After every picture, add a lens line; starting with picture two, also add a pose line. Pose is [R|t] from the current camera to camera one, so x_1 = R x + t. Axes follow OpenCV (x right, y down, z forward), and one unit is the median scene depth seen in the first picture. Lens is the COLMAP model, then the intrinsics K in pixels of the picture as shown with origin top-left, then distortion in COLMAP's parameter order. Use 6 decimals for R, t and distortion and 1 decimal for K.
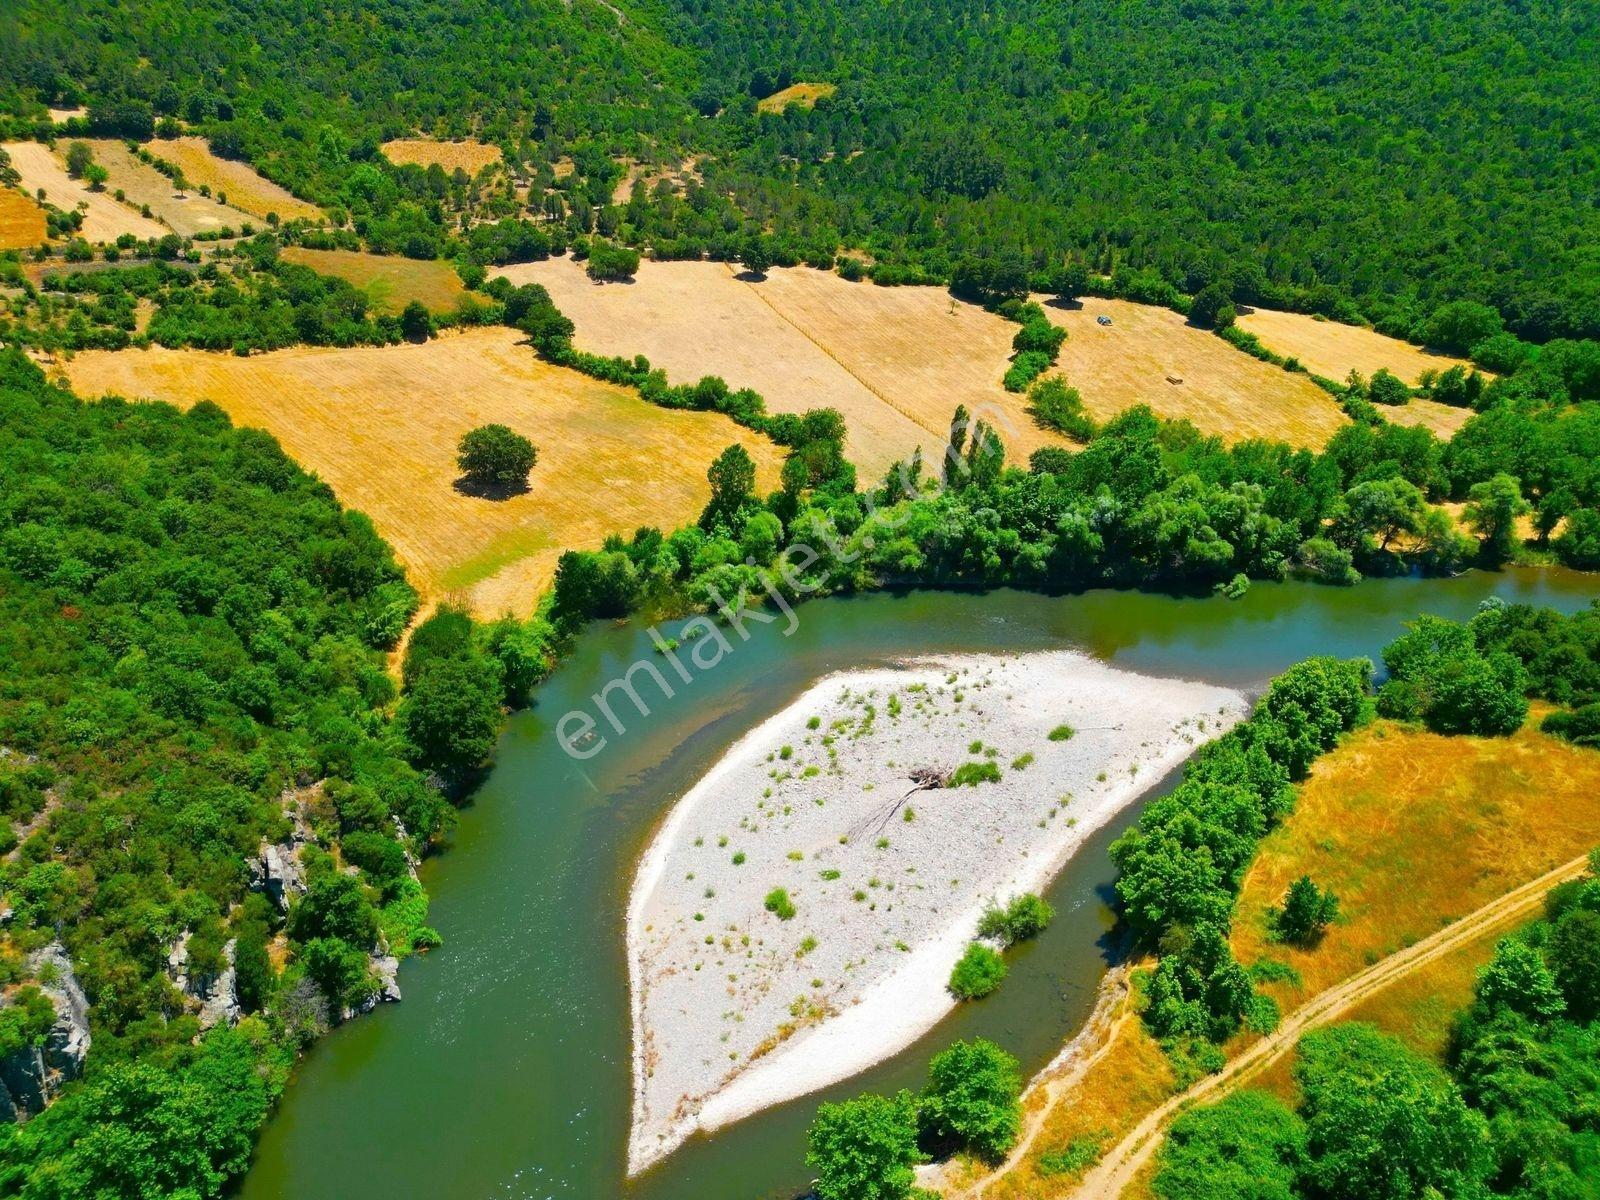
lens RADIAL K [[1118.1, 0, 800.0], [0, 1118.1, 600.0], [0, 0, 1]] dist [0.065690, -0.062439]
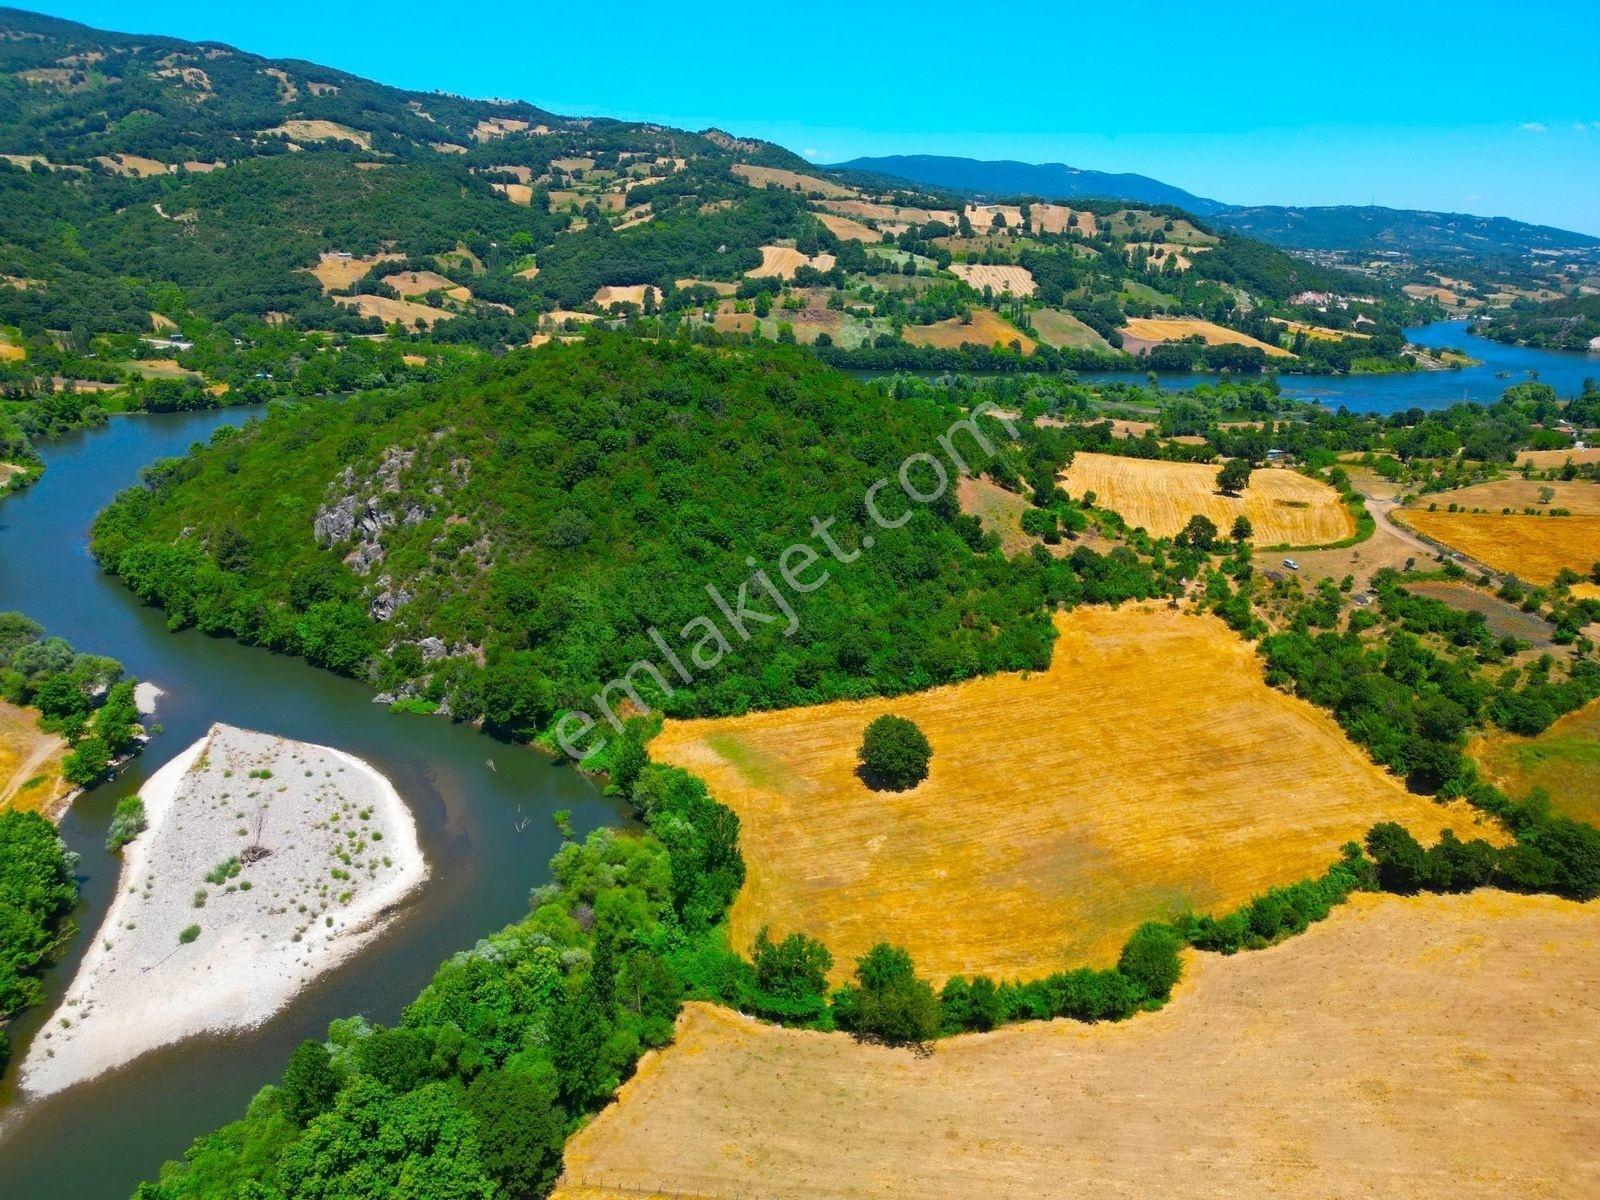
lens RADIAL K [[1118.1, 0, 800.0], [0, 1118.1, 600.0], [0, 0, 1]] dist [0.065690, -0.062439]
pose [[-0.486480, 0.240488, -0.839943, 0.505384], [-0.437501, 0.765102, 0.472452, -0.583404], [0.756261, 0.597314, -0.266993, 0.981452]]
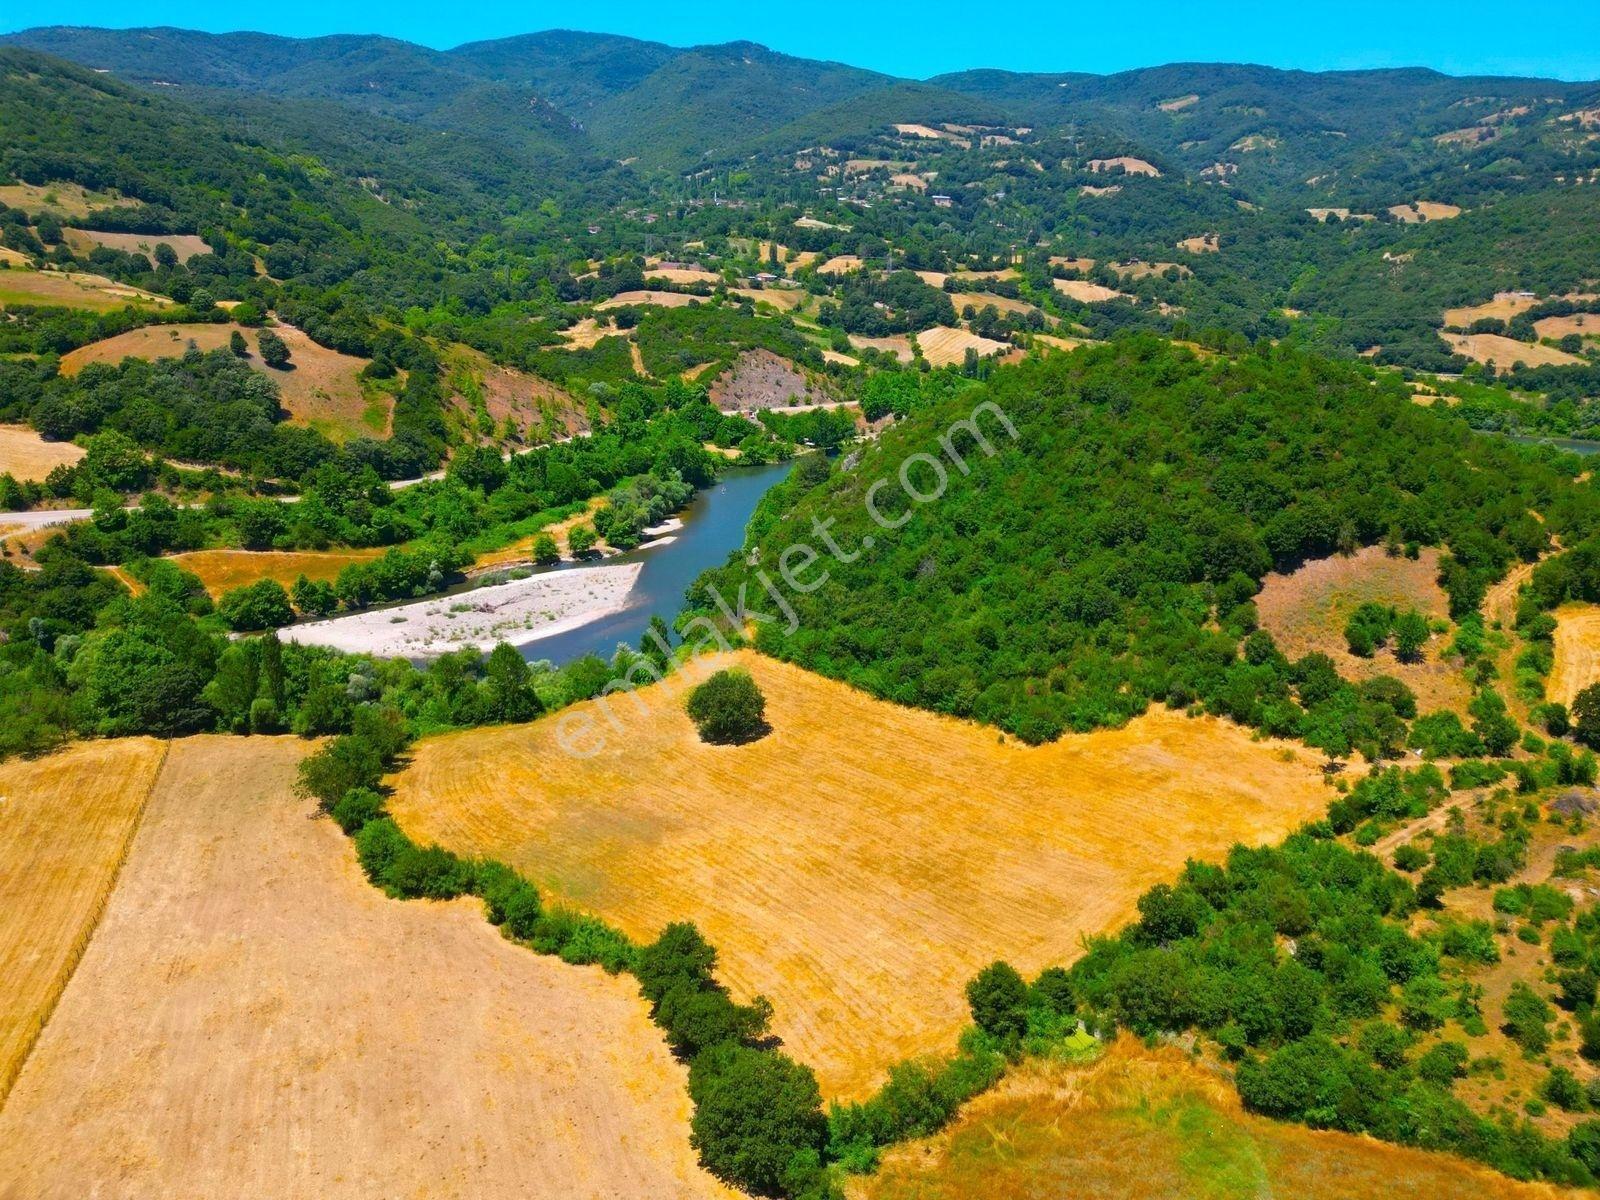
lens RADIAL K [[1118.1, 0, 800.0], [0, 1118.1, 600.0], [0, 0, 1]] dist [0.065690, -0.062439]
pose [[-0.997211, -0.057300, 0.047814, -0.331960], [-0.007019, 0.709858, 0.704310, -0.785773], [-0.074299, 0.702010, -0.708281, 1.429367]]
